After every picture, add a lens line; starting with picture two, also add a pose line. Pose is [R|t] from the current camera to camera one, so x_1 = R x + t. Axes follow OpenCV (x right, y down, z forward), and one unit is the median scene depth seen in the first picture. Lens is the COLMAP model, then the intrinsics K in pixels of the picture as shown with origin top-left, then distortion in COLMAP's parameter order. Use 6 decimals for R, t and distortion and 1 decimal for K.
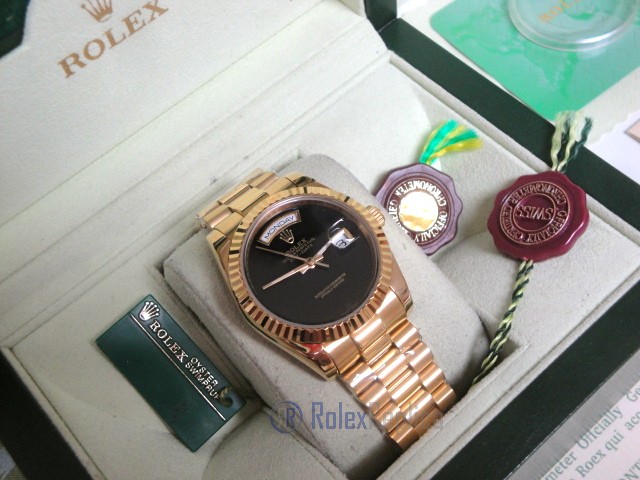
lens RADIAL K [[832.1, 0, 321.1], [0, 832.1, 235.7], [0, 0, 1]] dist [0.046294, 0.000000]
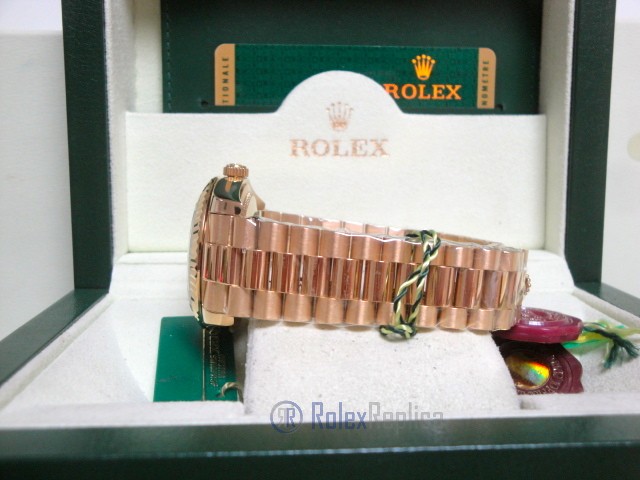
lens RADIAL K [[713.4, 0, 326.7], [0, 713.4, 233.5], [0, 0, 1]] dist [-0.002667, 0.000000]
pose [[0.786818, 0.190381, -0.587089, 0.395541], [-0.569749, 0.589768, -0.572329, 0.465663], [0.237286, 0.784811, 0.572509, 0.464776]]
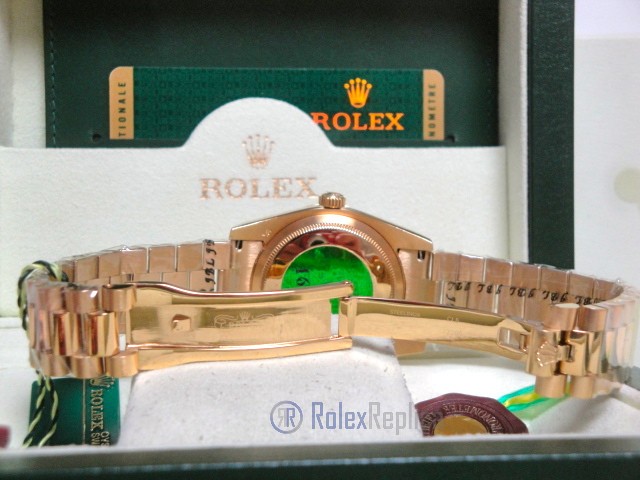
lens RADIAL K [[1000.1, 0, 322.3], [0, 1000.1, 238.4], [0, 0, 1]] dist [0.131501, 0.000000]
pose [[0.799284, 0.118220, -0.589211, 0.572903], [-0.551572, 0.533538, -0.641175, 0.565504], [0.238566, 0.837473, 0.491655, 0.433083]]
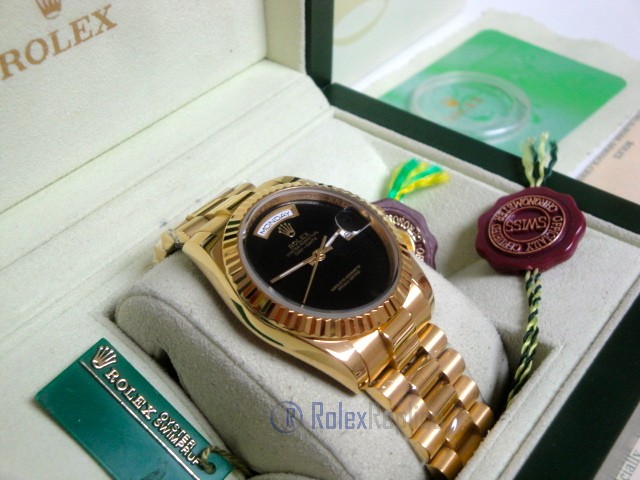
lens RADIAL K [[832.1, 0, 318.1], [0, 832.1, 238.5], [0, 0, 1]] dist [0.046294, 0.000000]
pose [[0.972666, -0.037644, 0.229137, -0.188810], [0.107655, 0.947420, -0.301339, 0.247705], [-0.205745, 0.317770, 0.925576, 0.192246]]
